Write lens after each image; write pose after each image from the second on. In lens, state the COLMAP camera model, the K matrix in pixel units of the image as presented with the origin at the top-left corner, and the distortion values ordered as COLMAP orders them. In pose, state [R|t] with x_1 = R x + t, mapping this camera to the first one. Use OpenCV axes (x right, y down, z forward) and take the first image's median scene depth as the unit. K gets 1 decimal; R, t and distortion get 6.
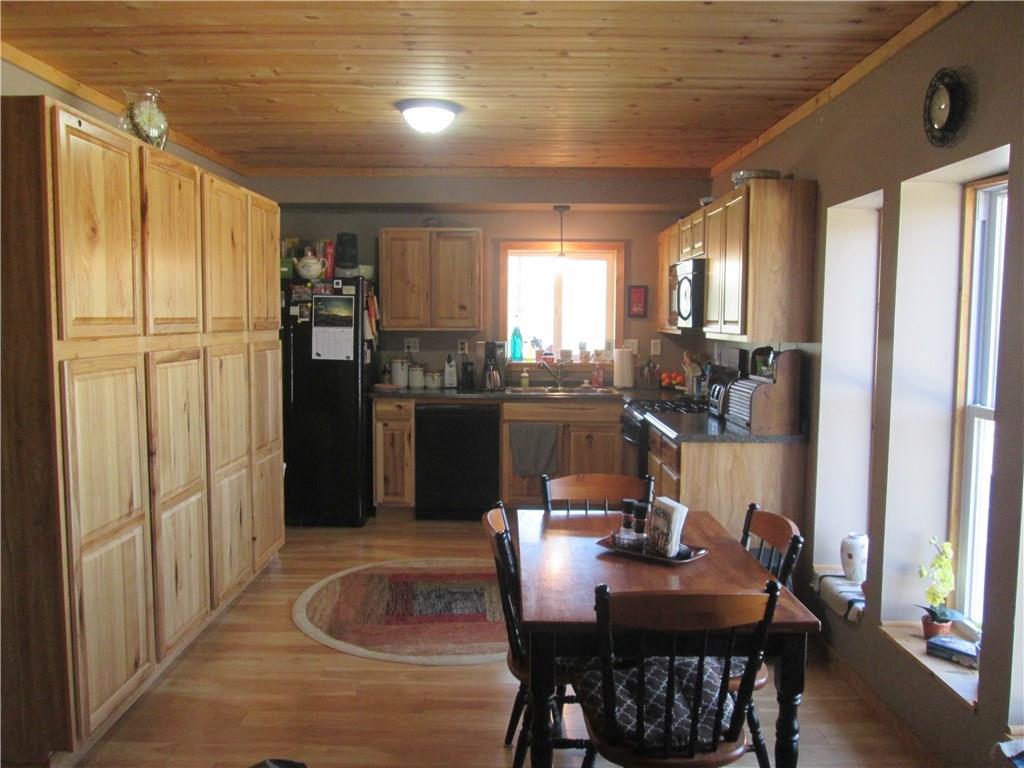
lens RADIAL K [[857.2, 0, 512.0], [0, 857.2, 384.0], [0, 0, 1]] dist [-0.058110, 0.063550]
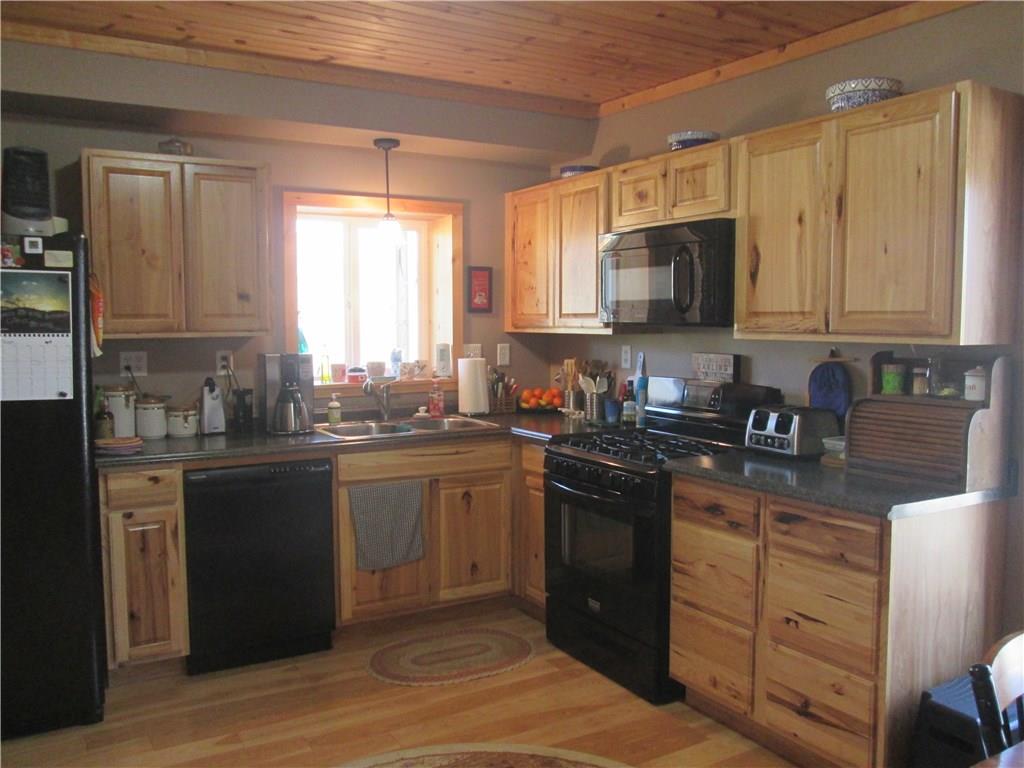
lens RADIAL K [[857.2, 0, 512.0], [0, 857.2, 384.0], [0, 0, 1]] dist [-0.058110, 0.063550]
pose [[0.852039, -0.049241, 0.521158, -0.207099], [0.050613, 0.998651, 0.011609, -0.027202], [-0.521027, 0.016486, 0.853381, 0.406992]]
